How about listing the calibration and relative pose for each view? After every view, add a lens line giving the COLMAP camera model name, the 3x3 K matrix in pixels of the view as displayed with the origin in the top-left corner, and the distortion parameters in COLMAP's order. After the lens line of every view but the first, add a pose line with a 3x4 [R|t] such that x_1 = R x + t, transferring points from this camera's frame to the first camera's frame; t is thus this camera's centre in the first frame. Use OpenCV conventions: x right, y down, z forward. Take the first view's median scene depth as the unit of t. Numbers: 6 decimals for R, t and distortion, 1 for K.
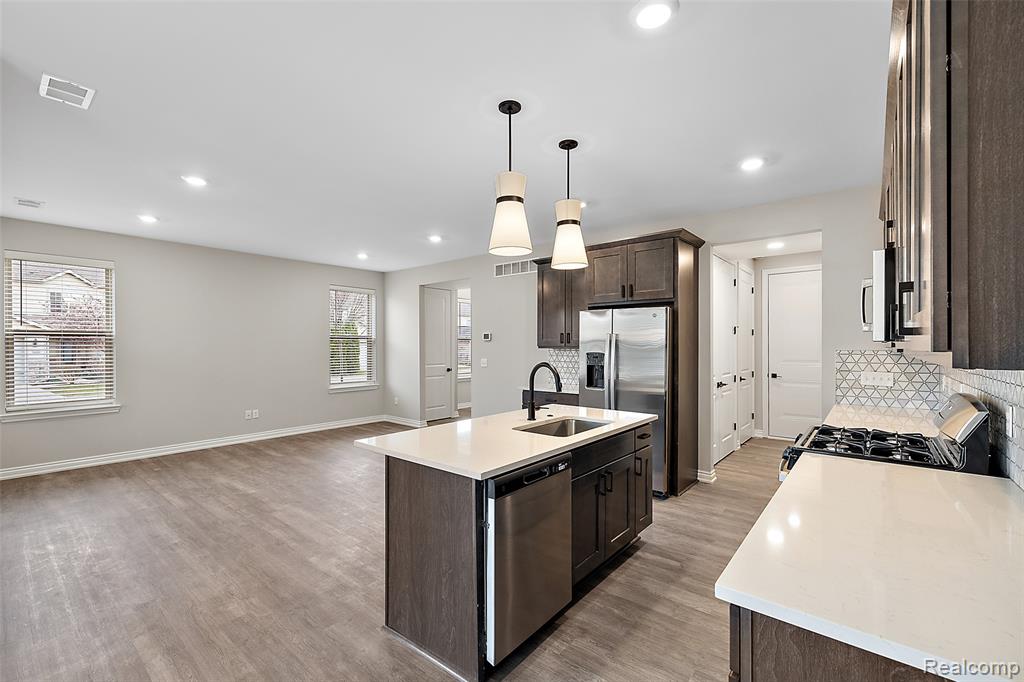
lens RADIAL K [[442.3, 0, 510.0], [0, 442.3, 344.6], [0, 0, 1]] dist [-0.001000, 0.000119]
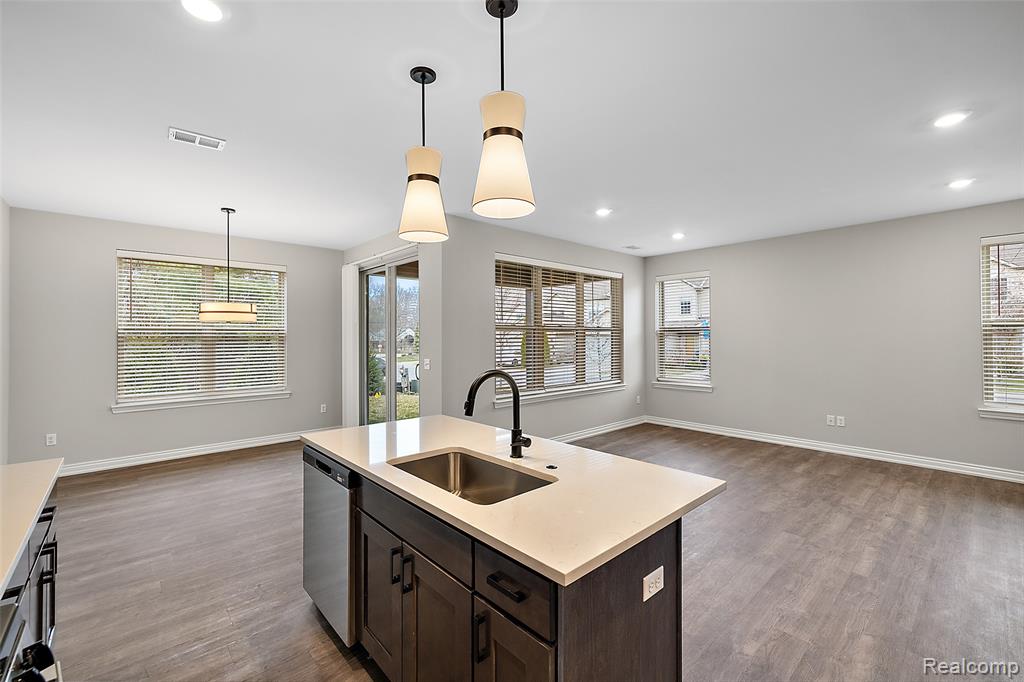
lens RADIAL K [[434.7, 0, 511.3], [0, 434.7, 336.2], [0, 0, 1]] dist [-0.000899, -0.000108]
pose [[-0.142242, -0.000363, -0.989832, 0.498178], [0.004951, 0.999987, -0.001078, -0.008487], [0.989819, -0.005054, -0.142239, 0.765726]]
